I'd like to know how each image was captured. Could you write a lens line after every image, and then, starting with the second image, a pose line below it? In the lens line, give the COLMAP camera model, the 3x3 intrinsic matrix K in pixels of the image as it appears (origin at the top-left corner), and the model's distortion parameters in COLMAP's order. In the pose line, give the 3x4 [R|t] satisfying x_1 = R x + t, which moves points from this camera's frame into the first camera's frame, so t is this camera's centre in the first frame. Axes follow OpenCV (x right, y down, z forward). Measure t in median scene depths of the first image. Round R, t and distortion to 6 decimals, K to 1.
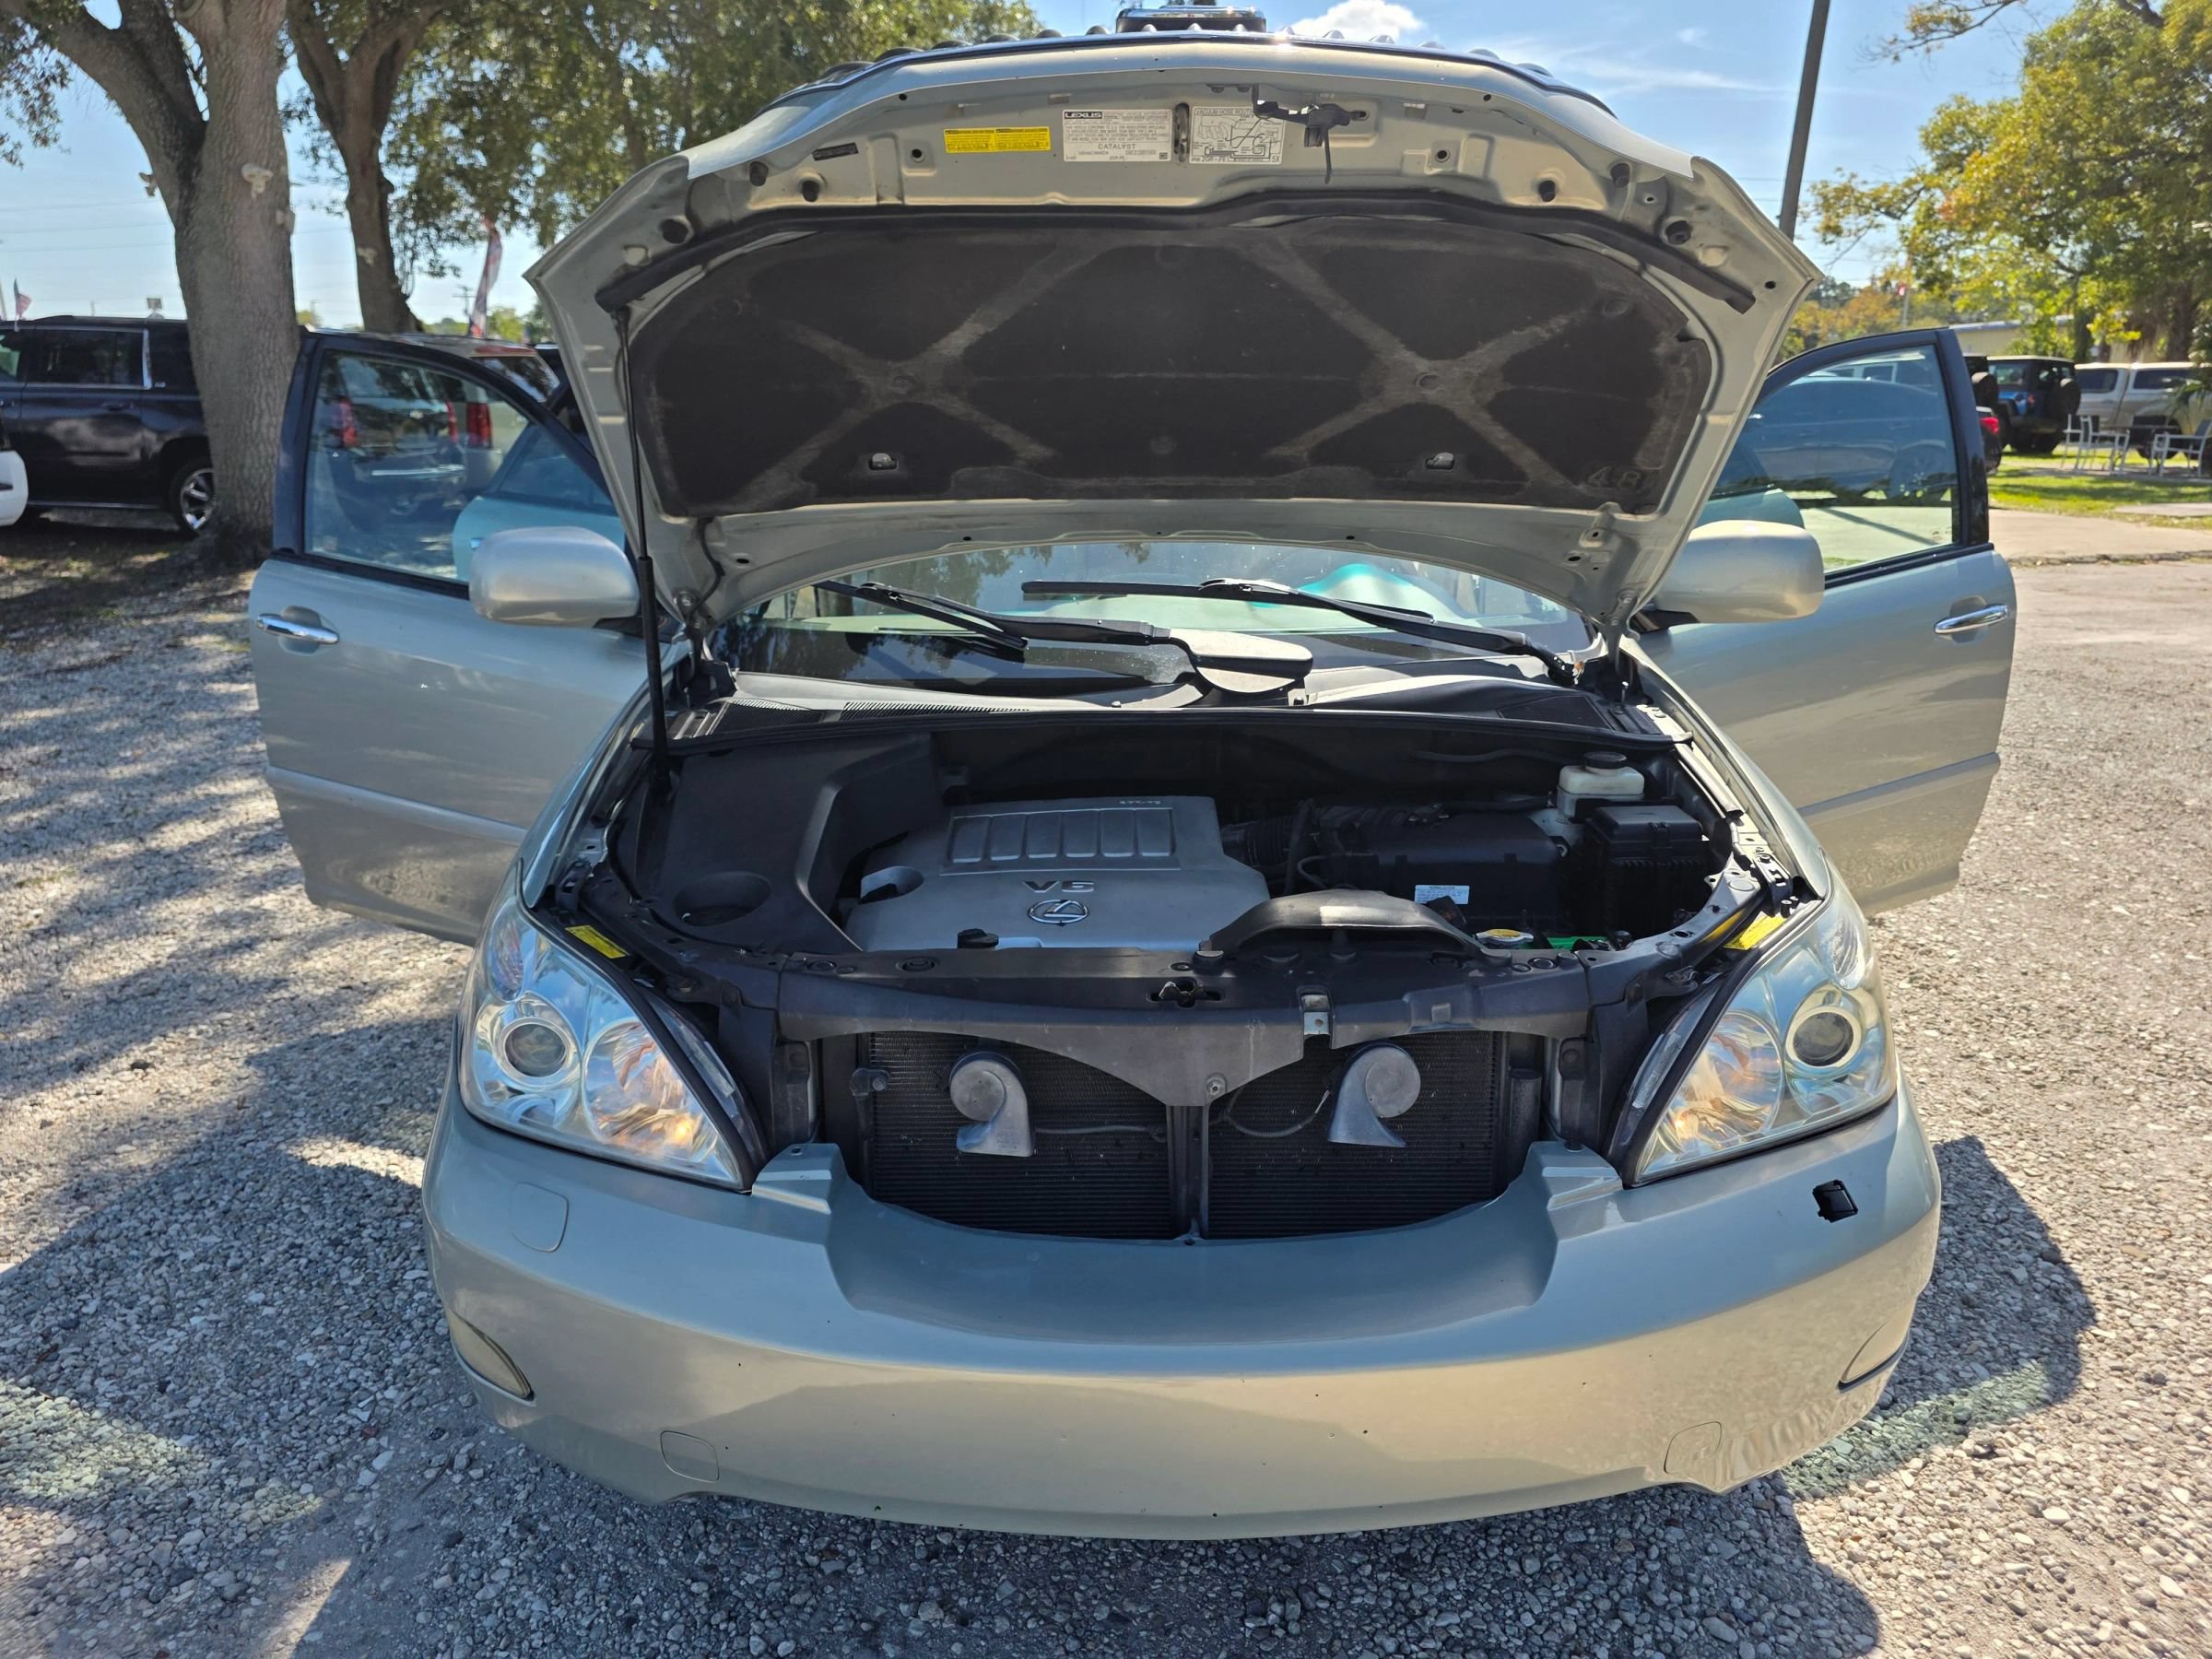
lens RADIAL K [[1537.1, 0, 1104.7], [0, 1537.1, 838.6], [0, 0, 1]] dist [0.045251, -0.037342]
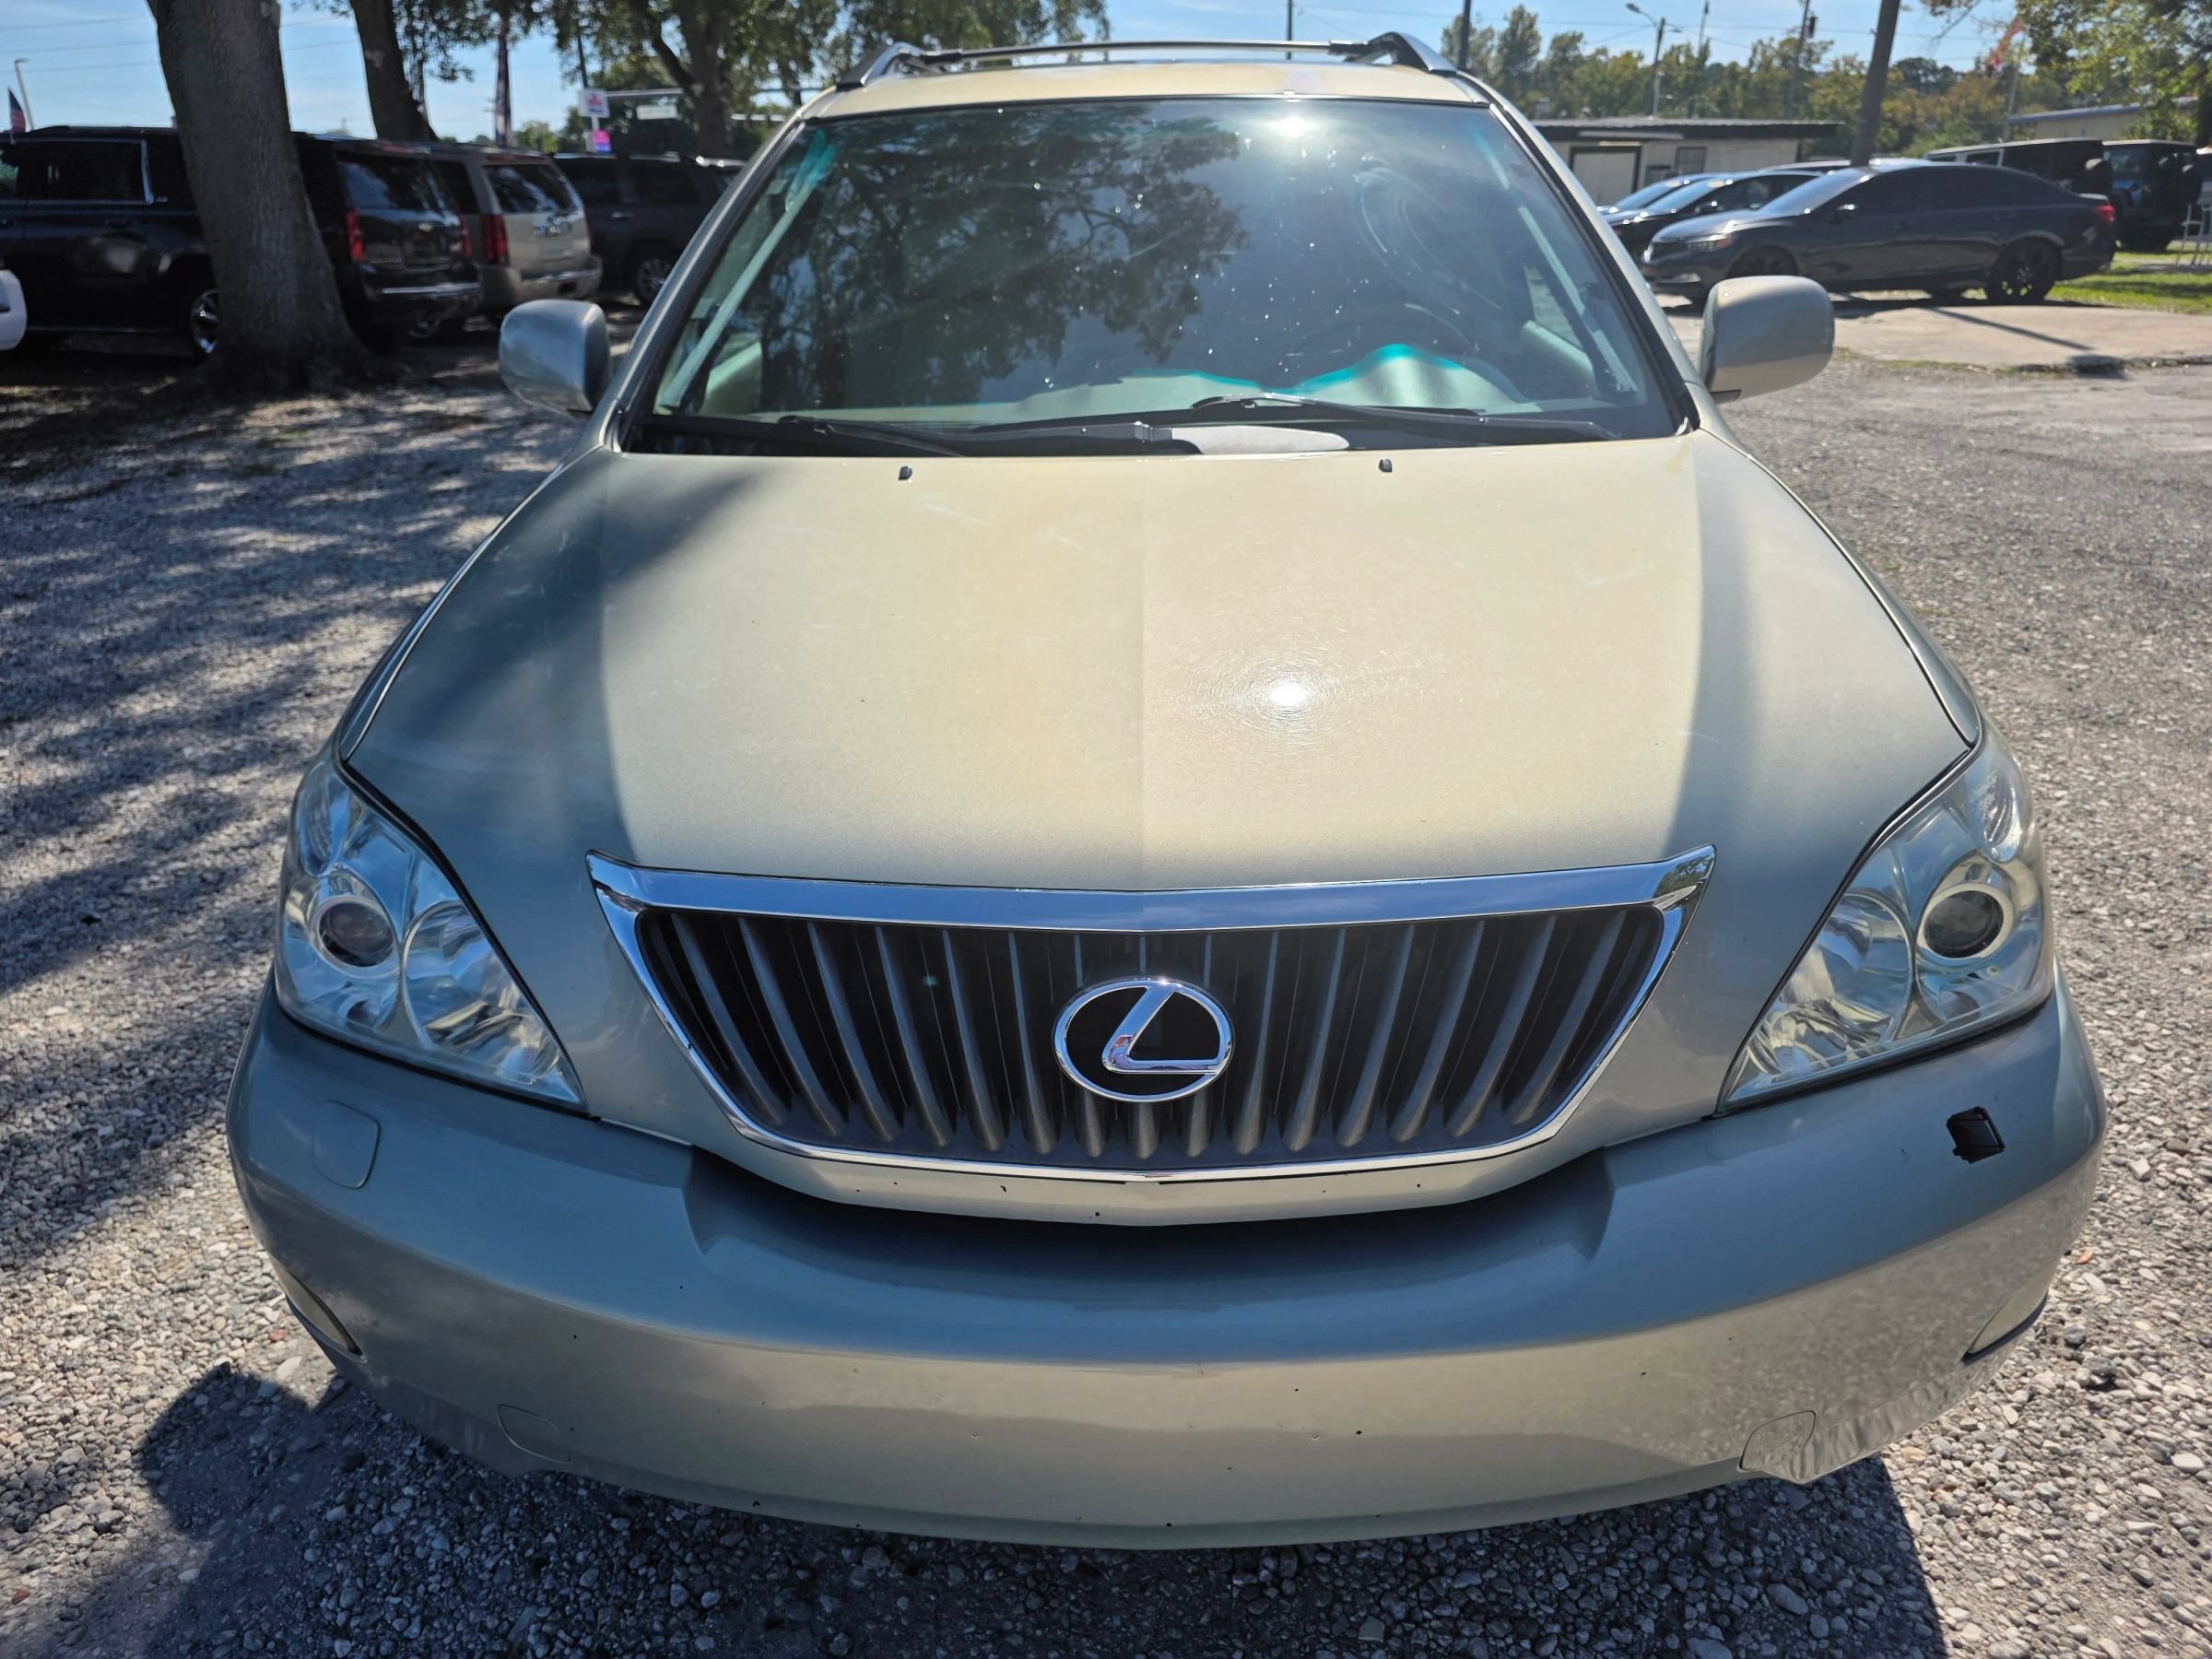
lens RADIAL K [[1515.4, 0, 1103.6], [0, 1515.4, 856.9], [0, 0, 1]] dist [0.037204, -0.031330]
pose [[0.999342, -0.000638, -0.036273, 0.046044], [0.005031, 0.992621, 0.121153, -0.001016], [0.035928, -0.121255, 0.991971, 0.183725]]
